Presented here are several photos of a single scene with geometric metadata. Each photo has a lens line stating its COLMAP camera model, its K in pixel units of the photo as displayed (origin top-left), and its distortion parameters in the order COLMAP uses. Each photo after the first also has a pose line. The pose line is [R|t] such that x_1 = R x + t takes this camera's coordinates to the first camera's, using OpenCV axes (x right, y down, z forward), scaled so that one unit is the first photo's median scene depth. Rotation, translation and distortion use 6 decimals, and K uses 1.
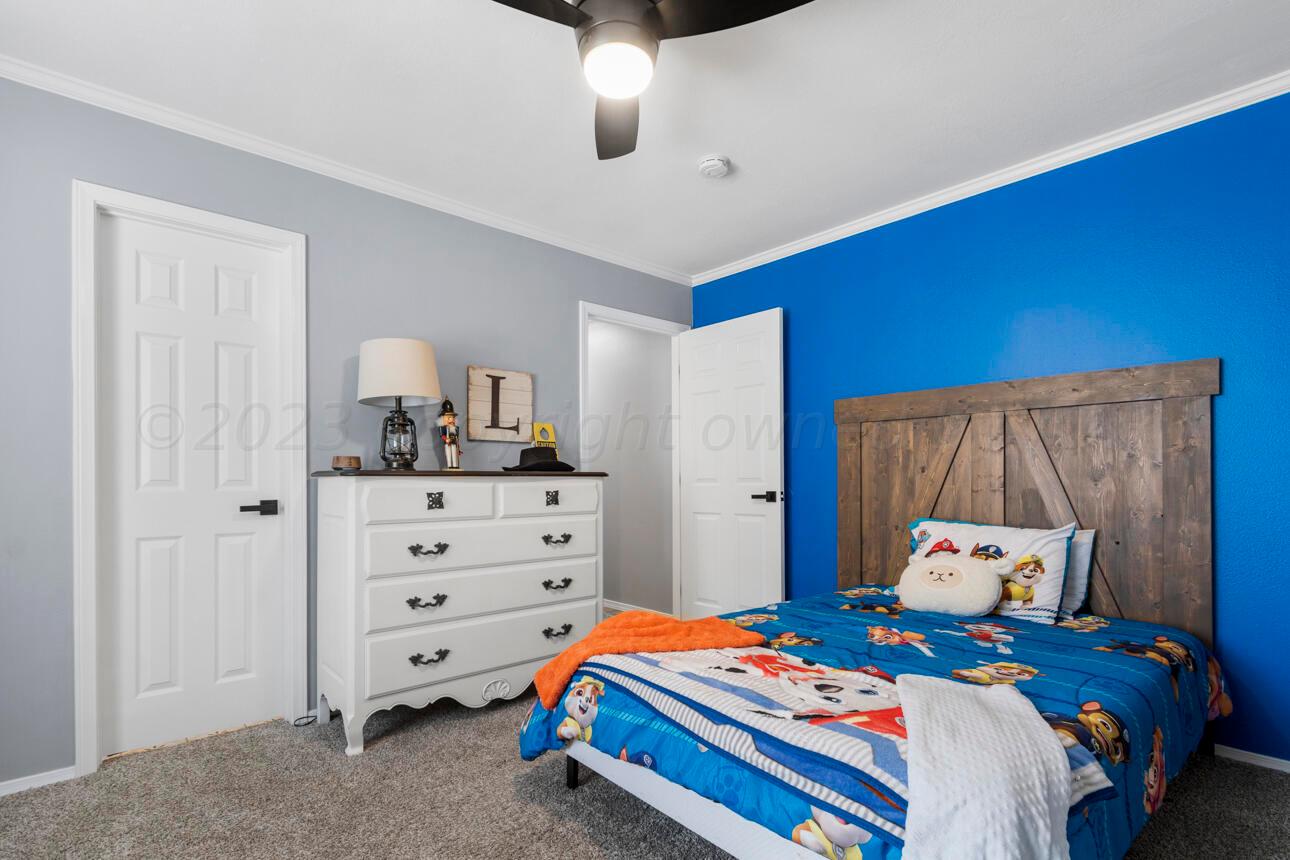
lens RADIAL K [[610.3, 0, 645.4], [0, 610.3, 481.0], [0, 0, 1]] dist [-0.001149, -0.000228]
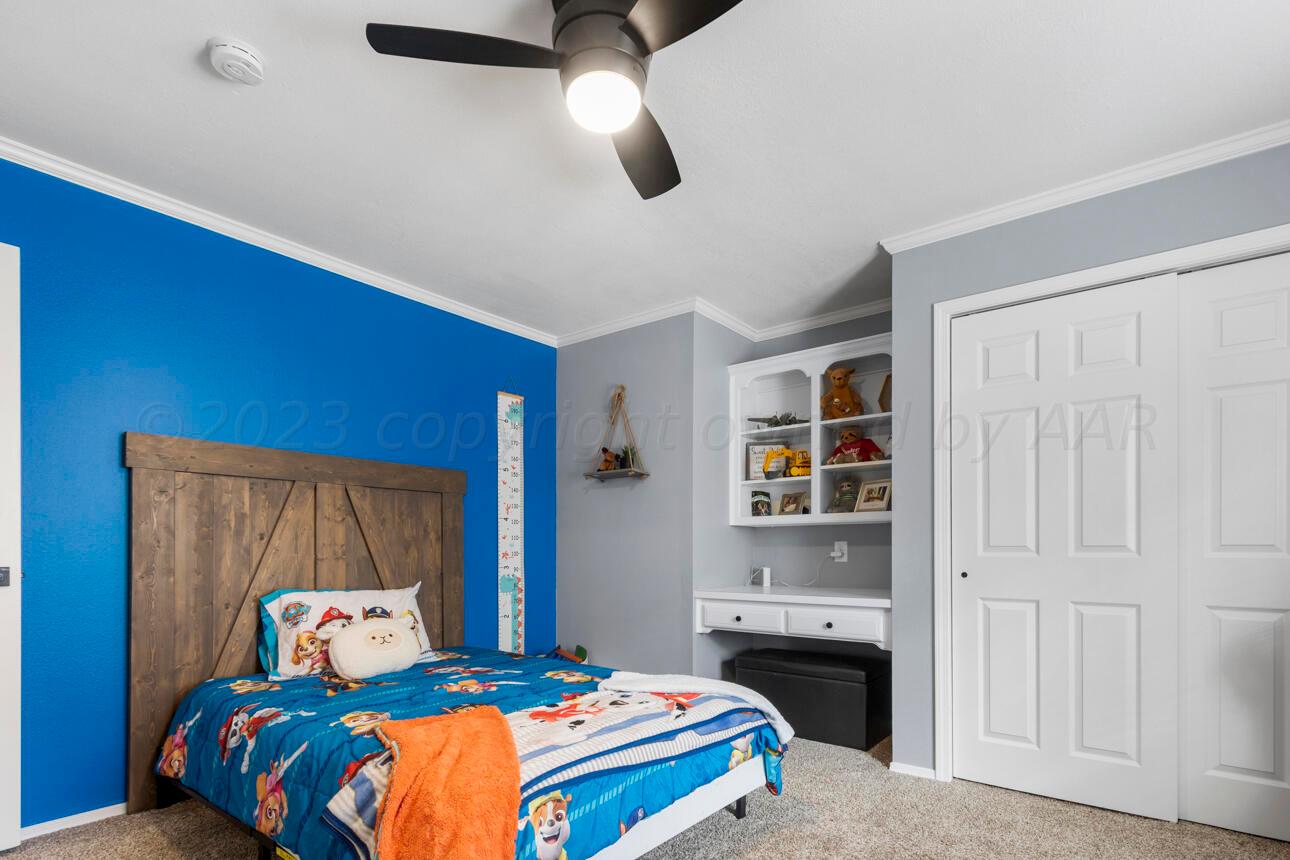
lens RADIAL K [[631.4, 0, 645.4], [0, 631.4, 549.4], [0, 0, 1]] dist [-0.000173, 0.000000]
pose [[-0.176256, 0.005457, 0.984329, -0.590409], [0.004518, 0.999979, -0.004735, 0.007488], [-0.984334, 0.003613, -0.176277, 0.658345]]
